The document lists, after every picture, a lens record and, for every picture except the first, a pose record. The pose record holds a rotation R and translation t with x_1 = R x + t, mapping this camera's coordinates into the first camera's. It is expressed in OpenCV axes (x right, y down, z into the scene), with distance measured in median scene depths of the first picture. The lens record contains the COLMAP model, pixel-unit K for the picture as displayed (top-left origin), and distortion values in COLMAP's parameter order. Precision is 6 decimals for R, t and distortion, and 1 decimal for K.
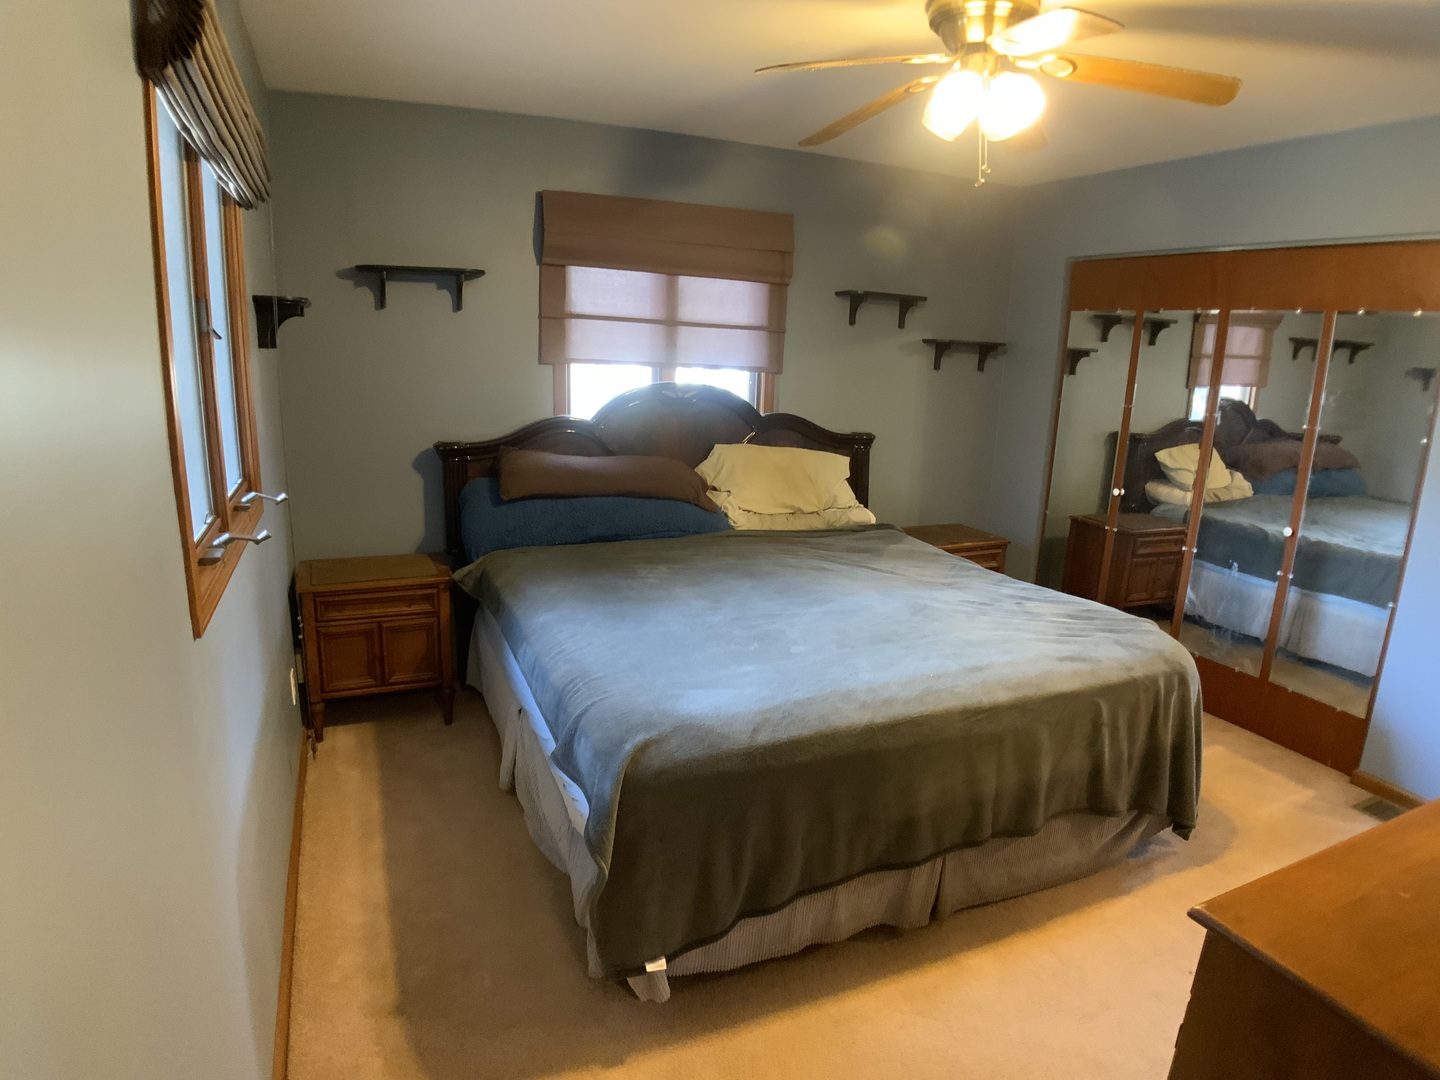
lens RADIAL K [[822.4, 0, 716.9], [0, 822.4, 538.2], [0, 0, 1]] dist [-0.070924, -0.000468]
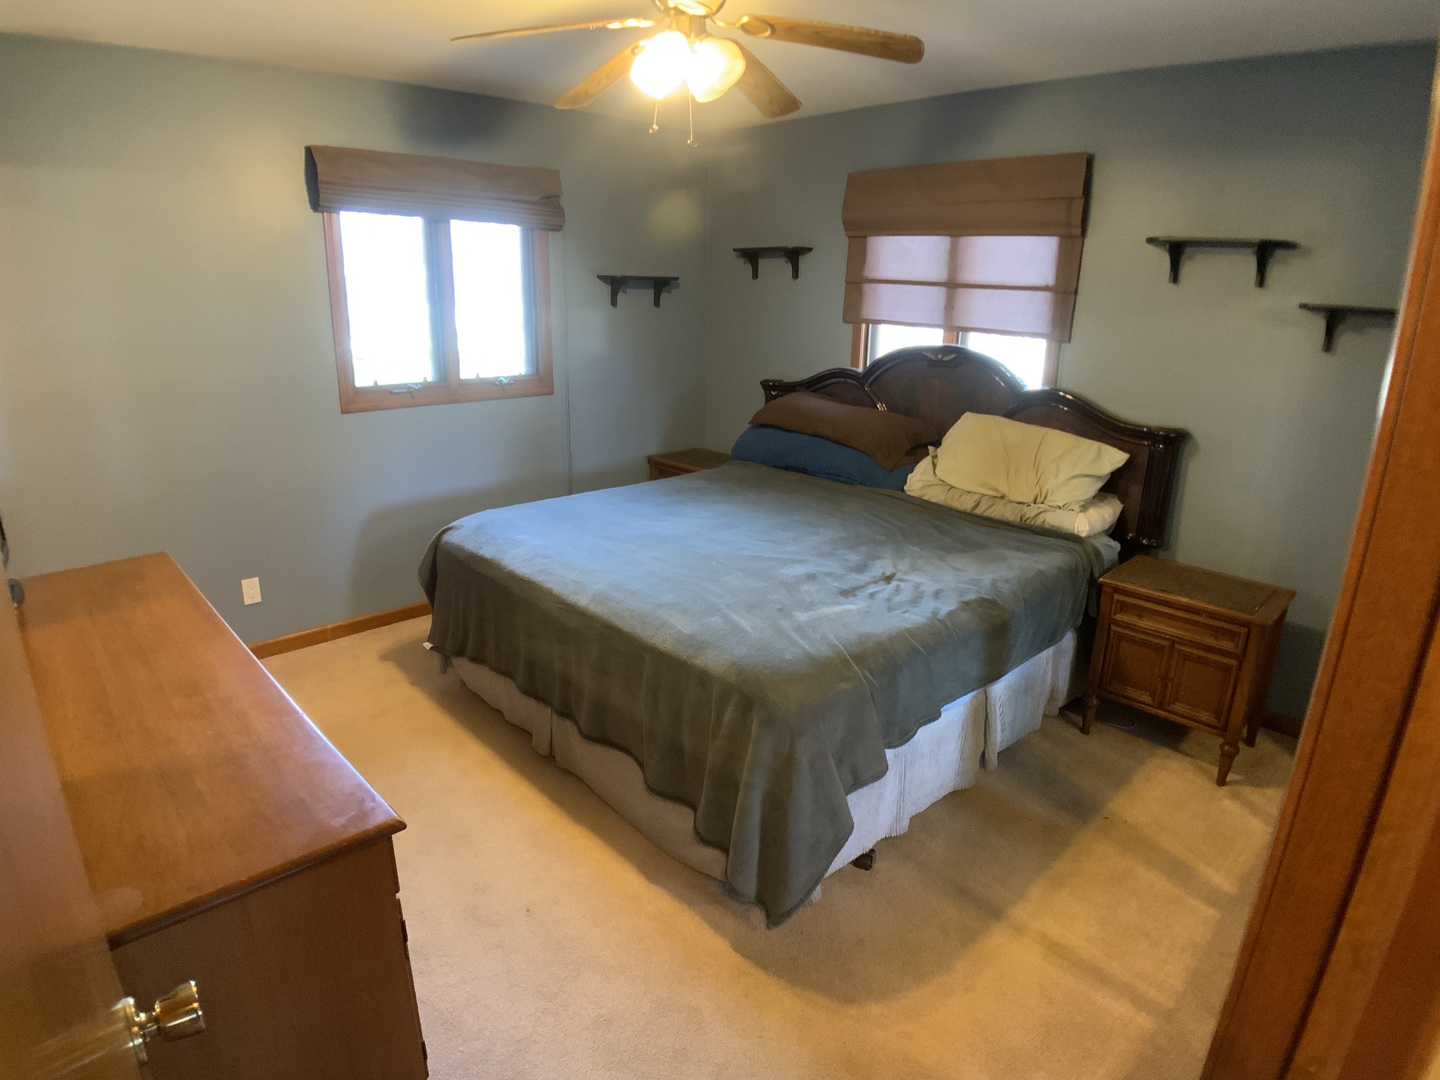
lens RADIAL K [[822.4, 0, 716.5], [0, 822.4, 536.2], [0, 0, 1]] dist [-0.070924, -0.000468]
pose [[0.347539, 0.238116, -0.906927, 0.831950], [-0.237266, 0.958074, 0.160623, -0.063056], [0.907150, 0.159360, 0.389465, 0.415423]]
